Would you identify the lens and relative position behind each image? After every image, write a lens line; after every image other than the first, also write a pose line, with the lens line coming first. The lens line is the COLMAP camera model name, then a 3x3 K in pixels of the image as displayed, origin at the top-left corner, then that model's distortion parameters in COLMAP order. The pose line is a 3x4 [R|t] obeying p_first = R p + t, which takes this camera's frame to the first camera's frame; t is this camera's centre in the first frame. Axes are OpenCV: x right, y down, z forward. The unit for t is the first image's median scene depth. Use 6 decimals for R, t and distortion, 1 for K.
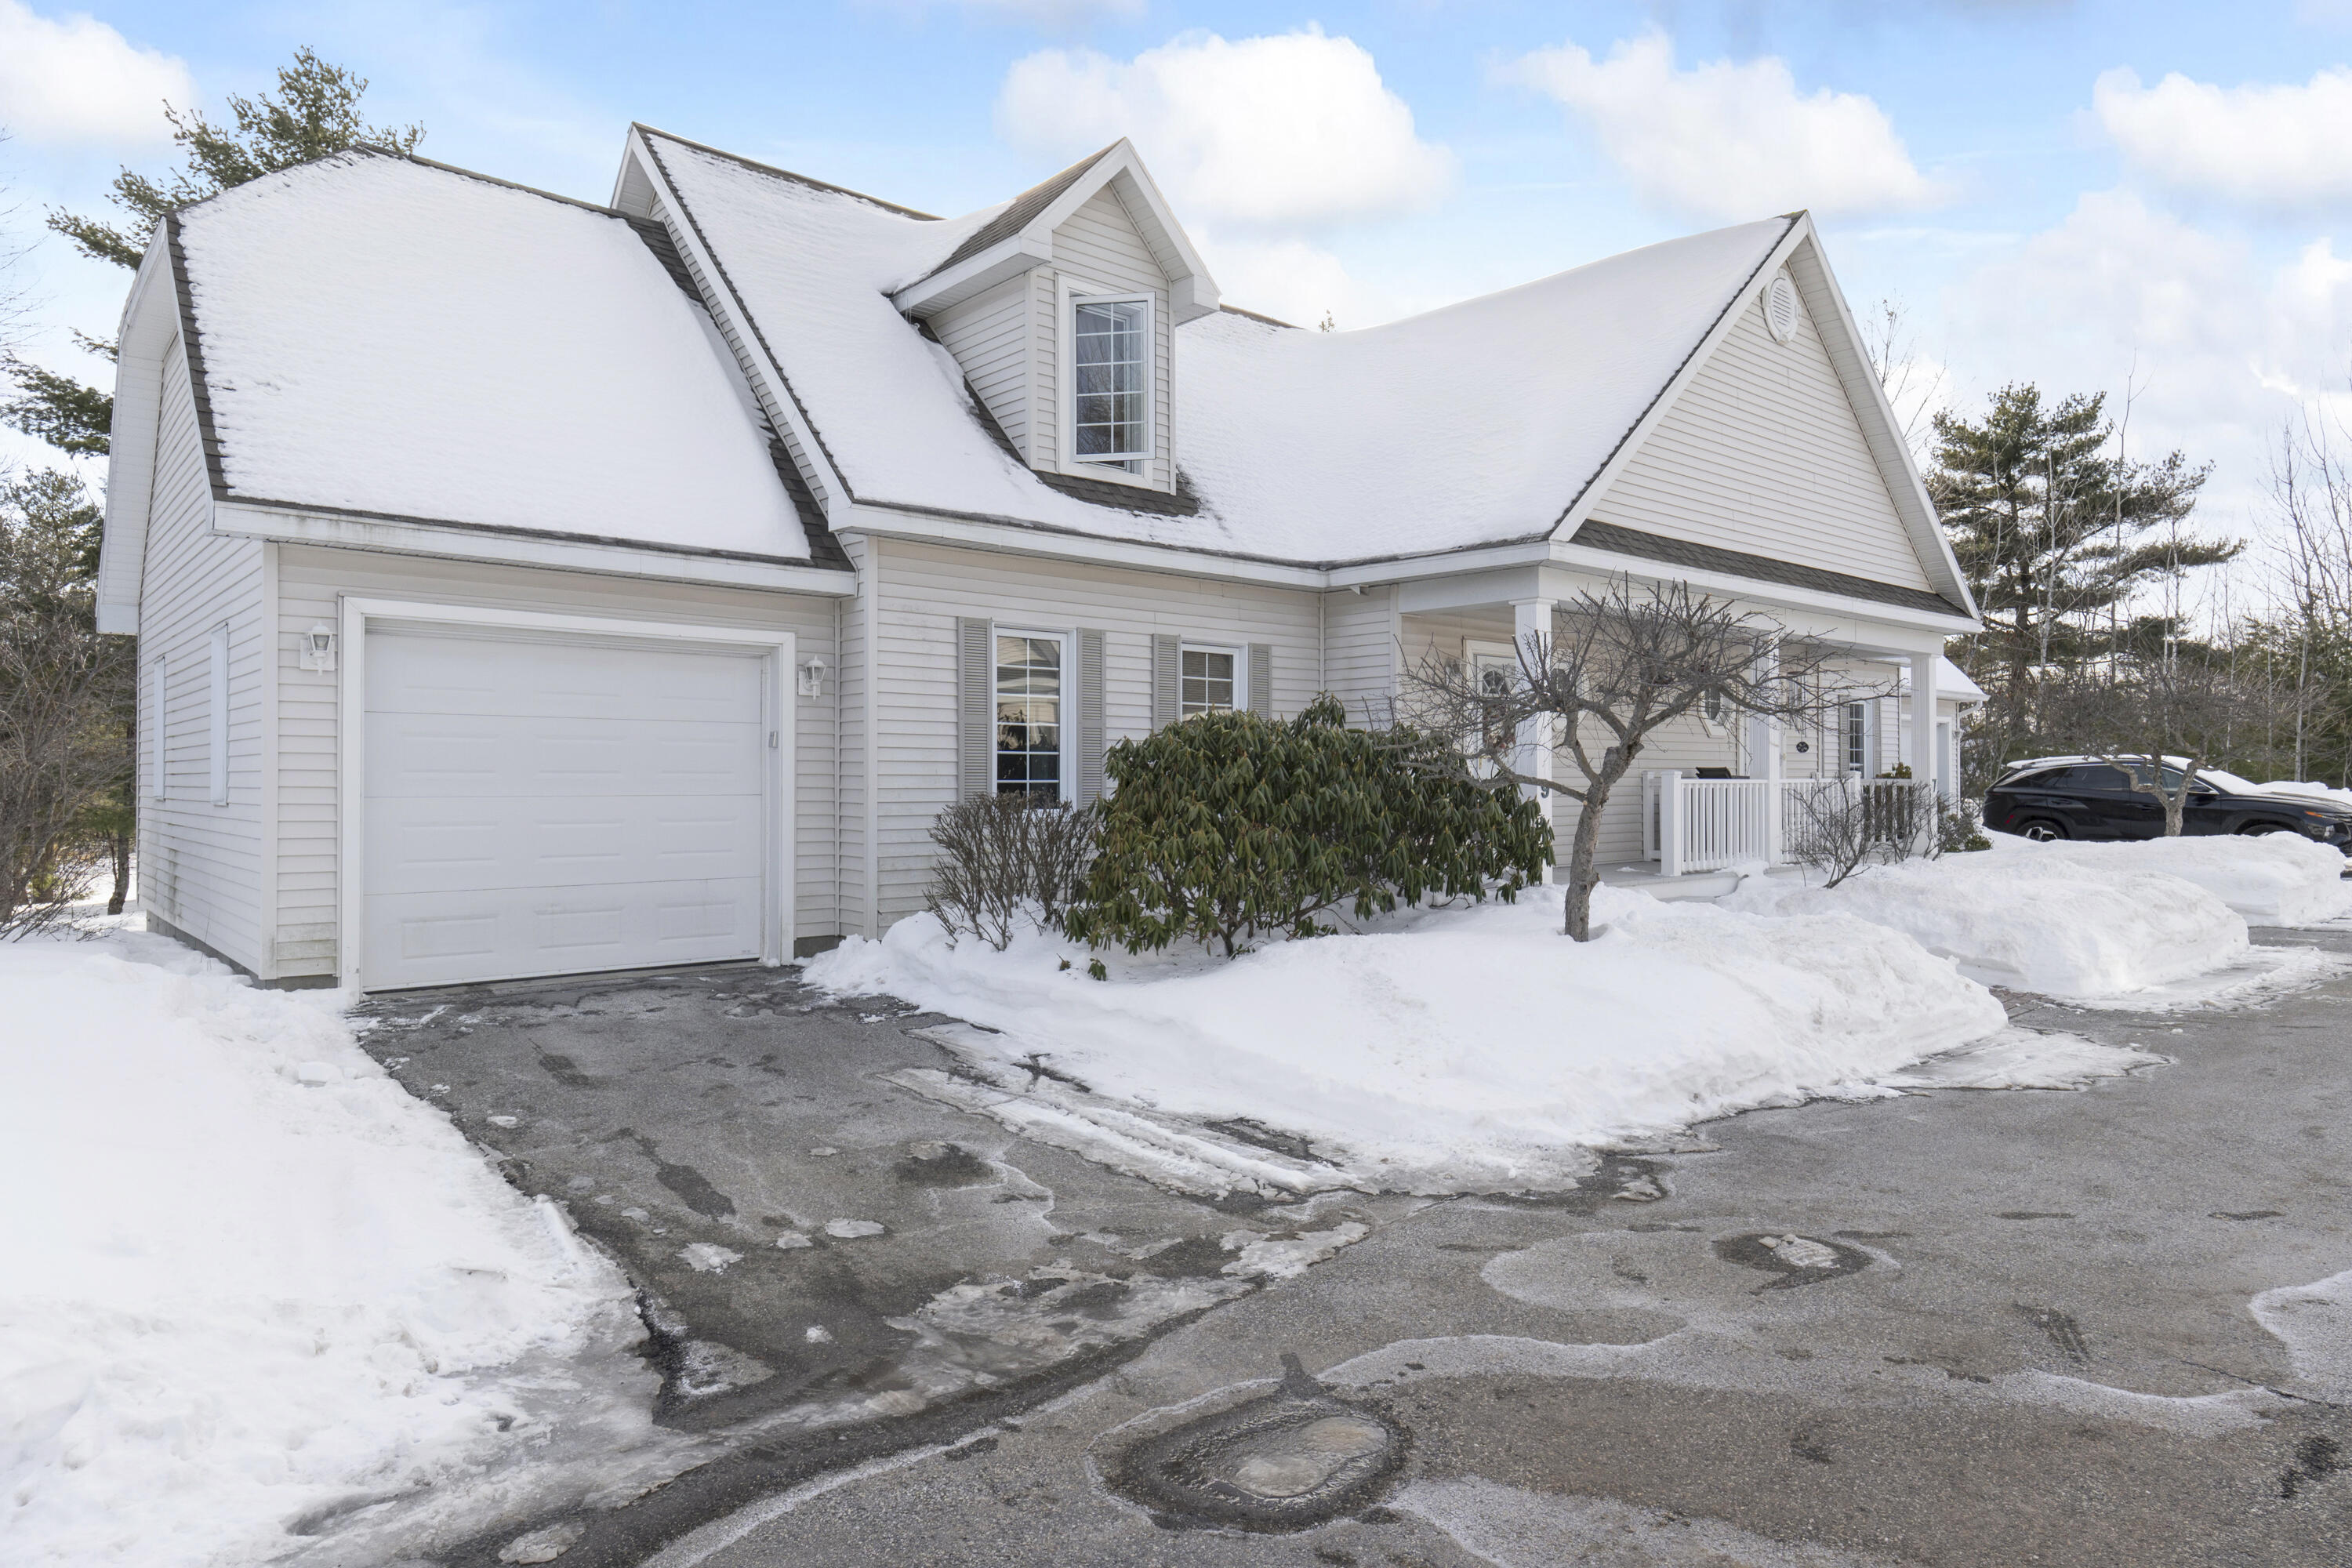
lens RADIAL K [[1486.5, 0, 1174.0], [0, 1486.5, 767.7], [0, 0, 1]] dist [-0.003524, -0.000607]
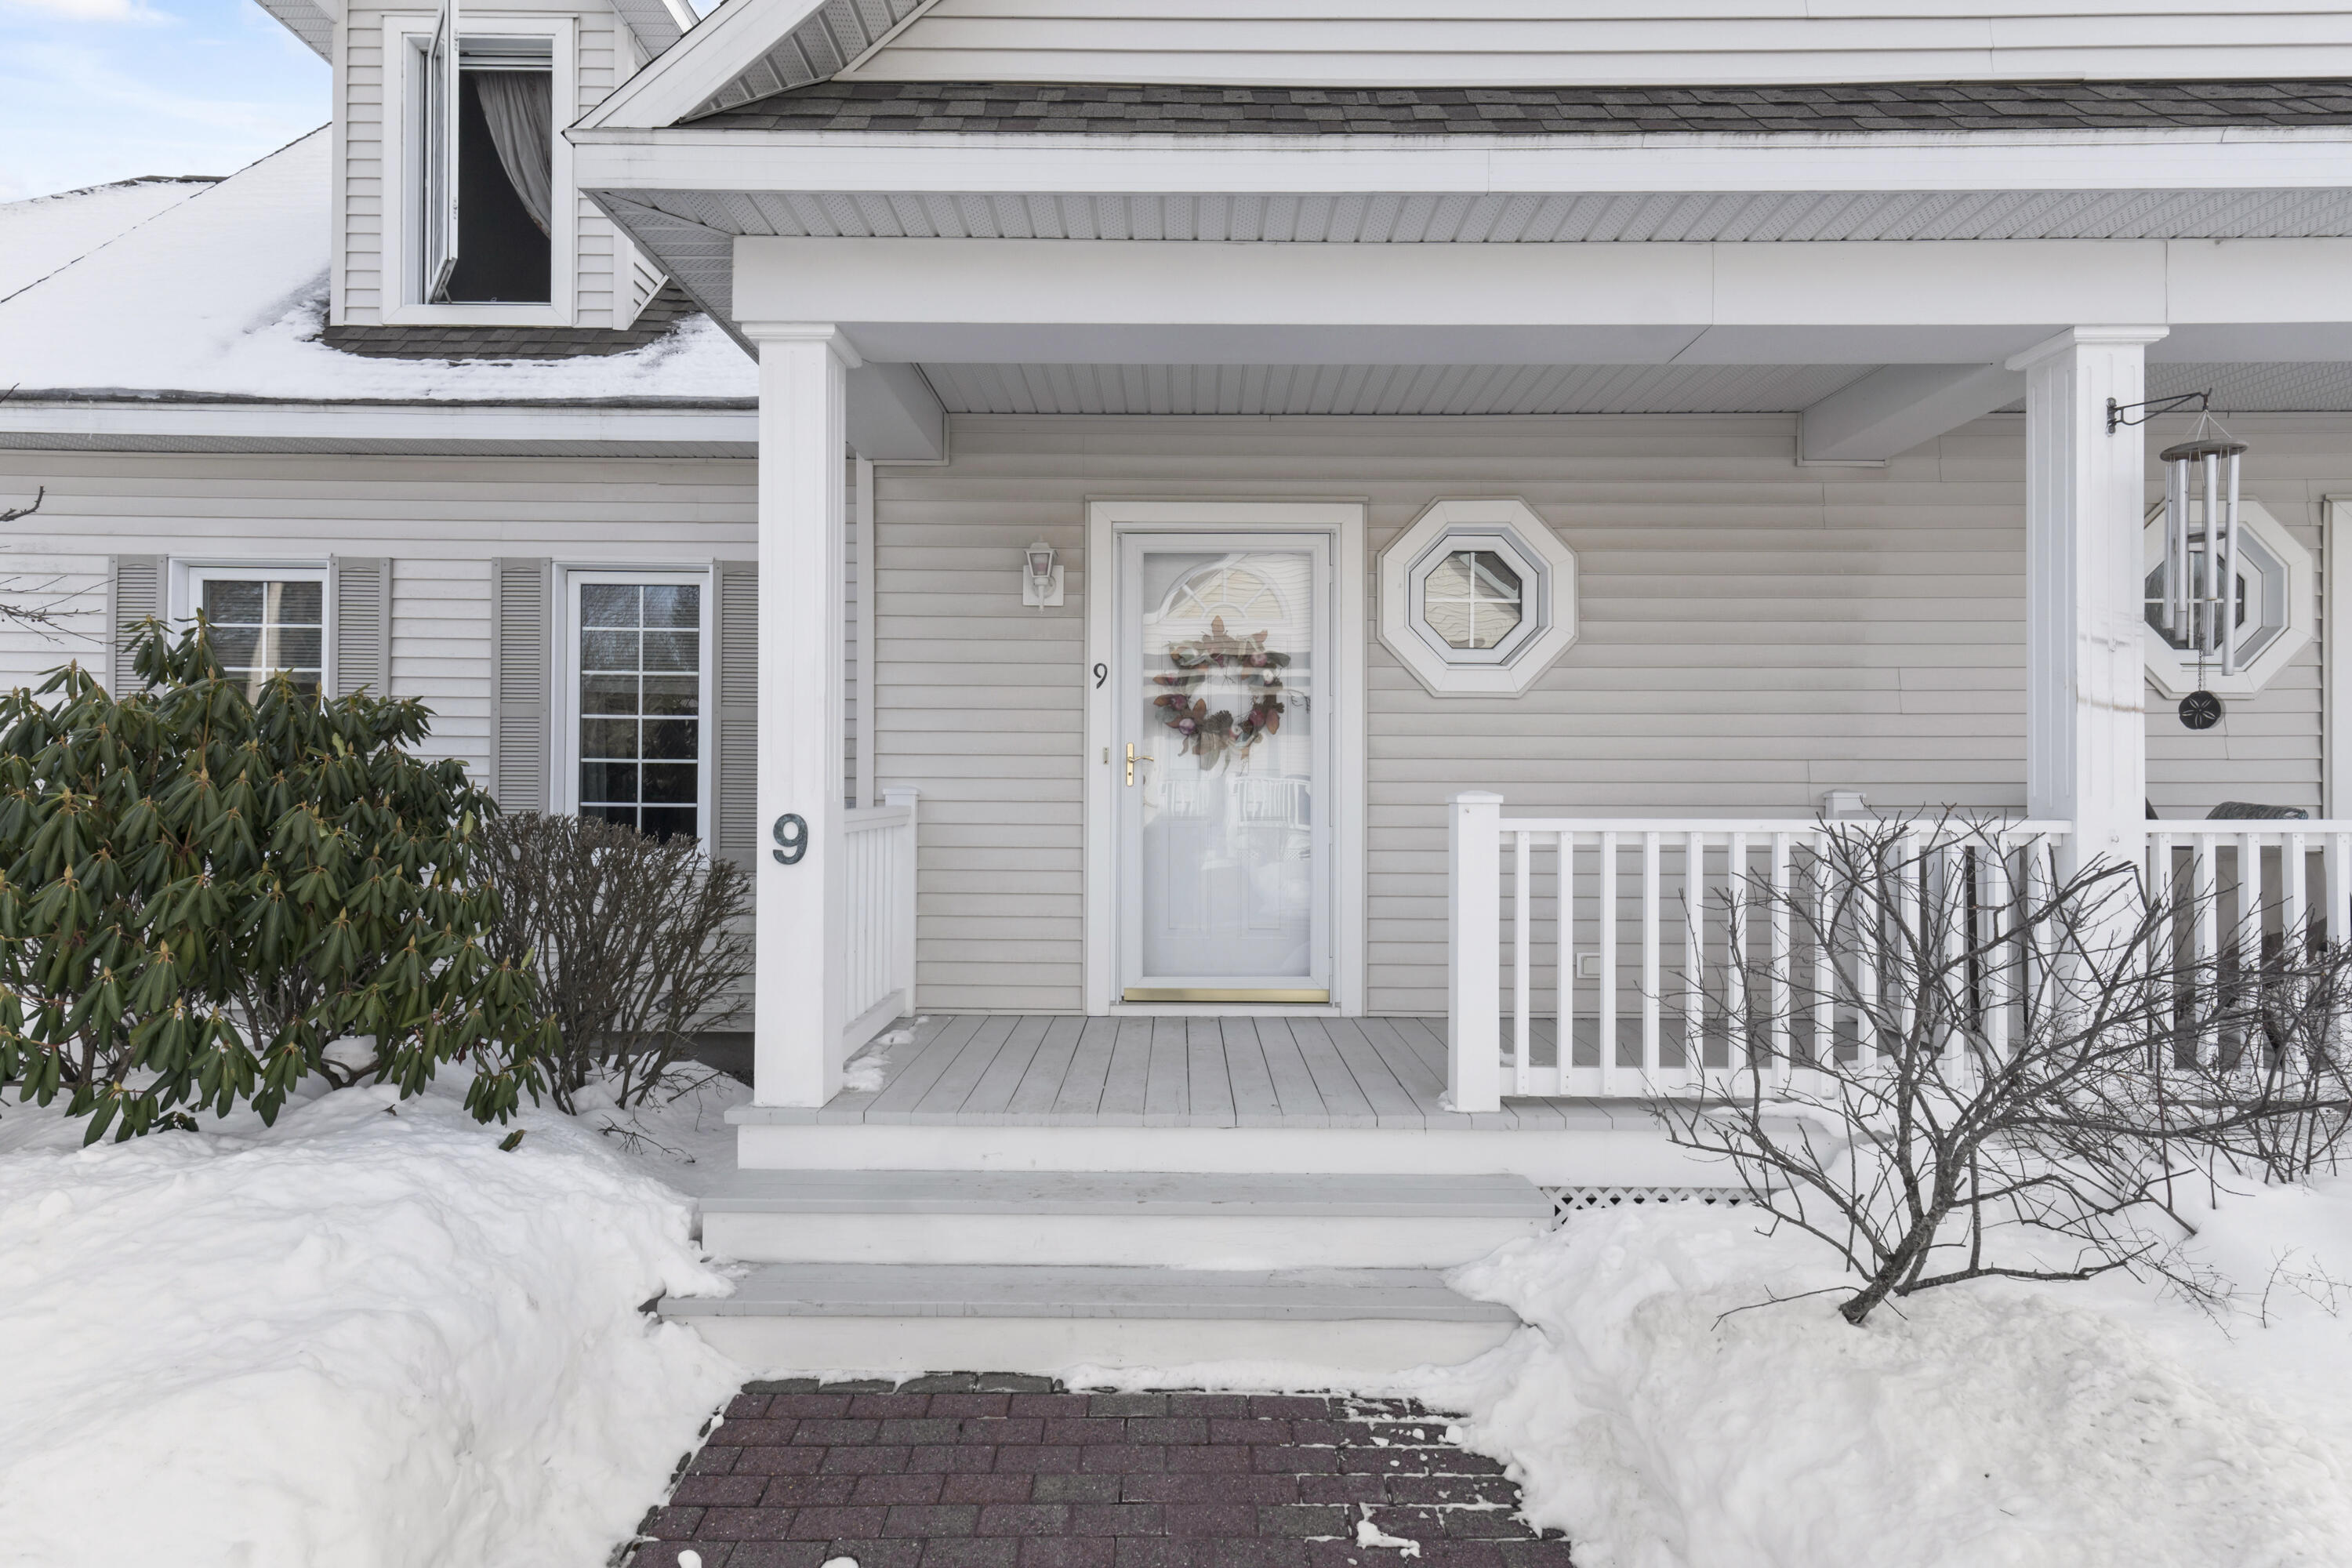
lens RADIAL K [[1220.1, 0, 1176.0], [0, 1220.1, 784.0], [0, 0, 1]] dist [-0.003133, -0.001722]
pose [[0.765002, -0.005671, -0.644003, 0.516045], [-0.002138, 0.999933, -0.011345, 0.006130], [0.644025, 0.010056, 0.764939, 0.805374]]
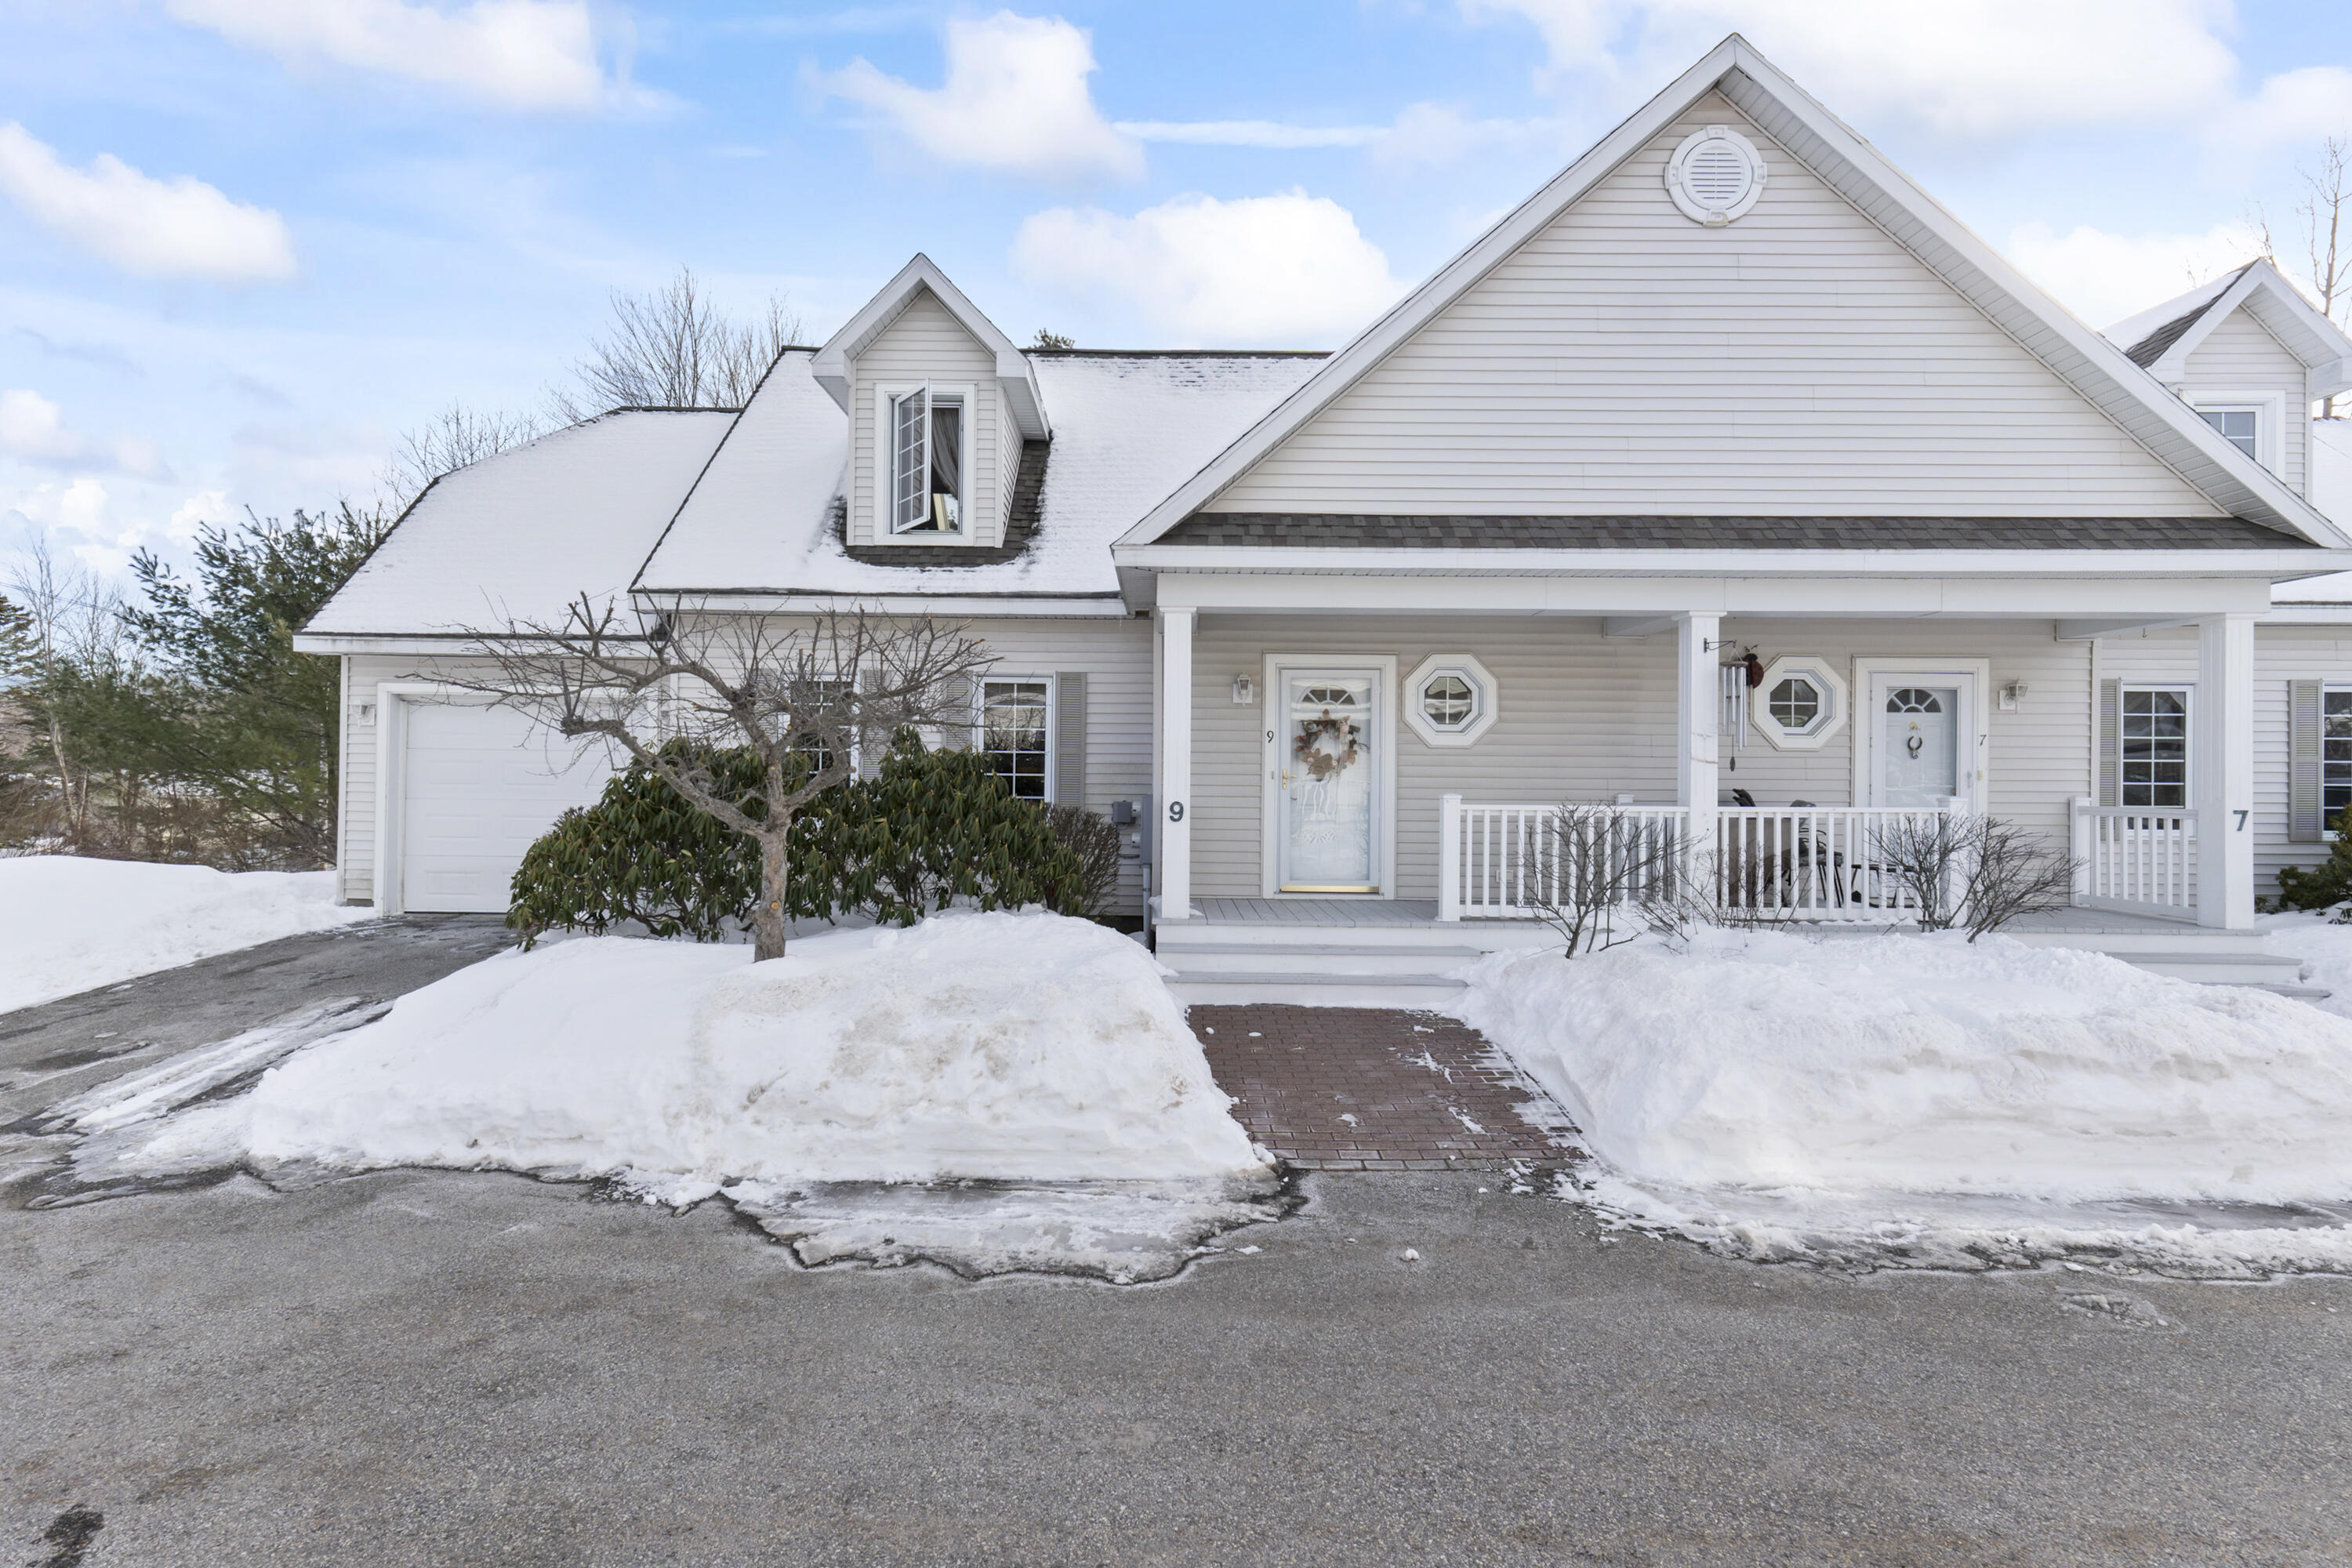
lens RADIAL K [[1047.9, 0, 1165.6], [0, 1047.9, 789.9], [0, 0, 1]] dist [-0.028688, 0.000072]
pose [[0.755975, 0.004467, -0.654585, 0.661571], [-0.007151, 0.999973, -0.001434, 0.004097], [0.654561, 0.005765, 0.755987, 0.493897]]
